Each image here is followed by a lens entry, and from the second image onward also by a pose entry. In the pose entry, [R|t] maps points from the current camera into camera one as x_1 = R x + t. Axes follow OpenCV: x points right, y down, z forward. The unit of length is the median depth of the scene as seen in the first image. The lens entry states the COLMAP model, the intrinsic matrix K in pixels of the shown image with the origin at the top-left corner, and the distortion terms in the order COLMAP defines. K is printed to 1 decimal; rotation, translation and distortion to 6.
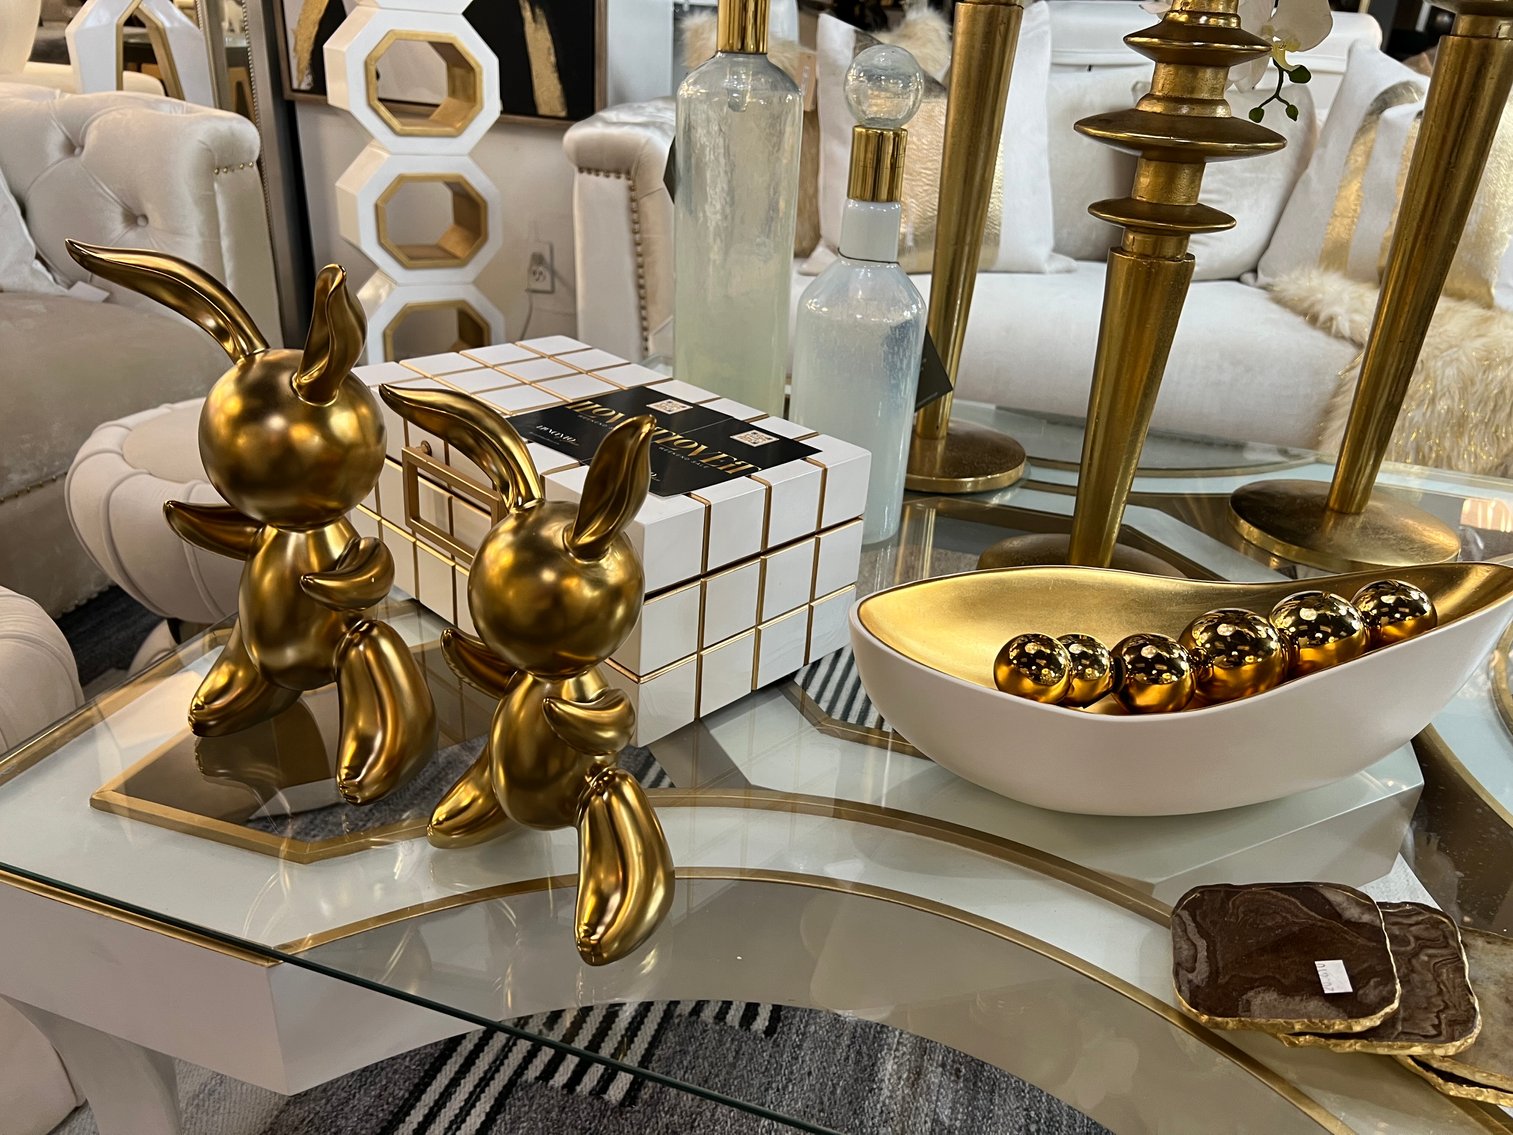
lens RADIAL K [[1130.2, 0, 765.1], [0, 1130.2, 574.7], [0, 0, 1]] dist [0.122251, -0.186052]
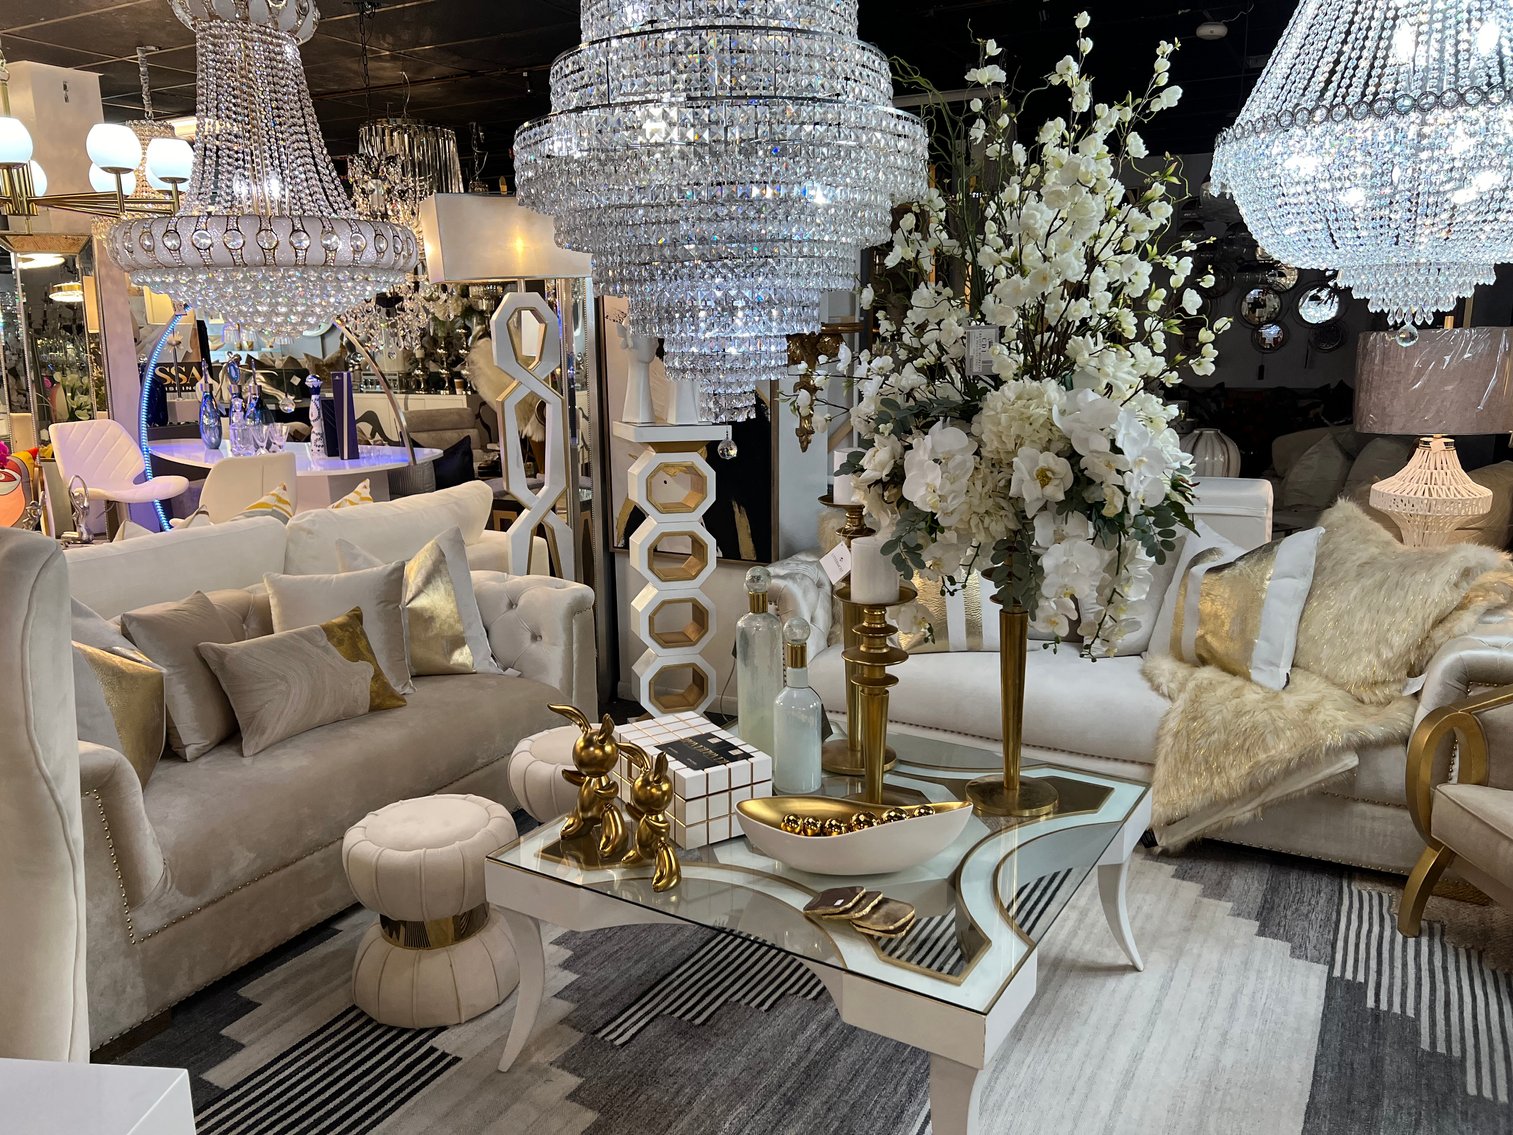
lens RADIAL K [[1130.2, 0, 765.1], [0, 1130.2, 574.7], [0, 0, 1]] dist [0.122251, -0.186052]
pose [[0.969949, -0.020341, -0.242456, 0.904259], [-0.041411, 0.968159, -0.246886, 0.184942], [0.239758, 0.249507, 0.938223, -2.173502]]
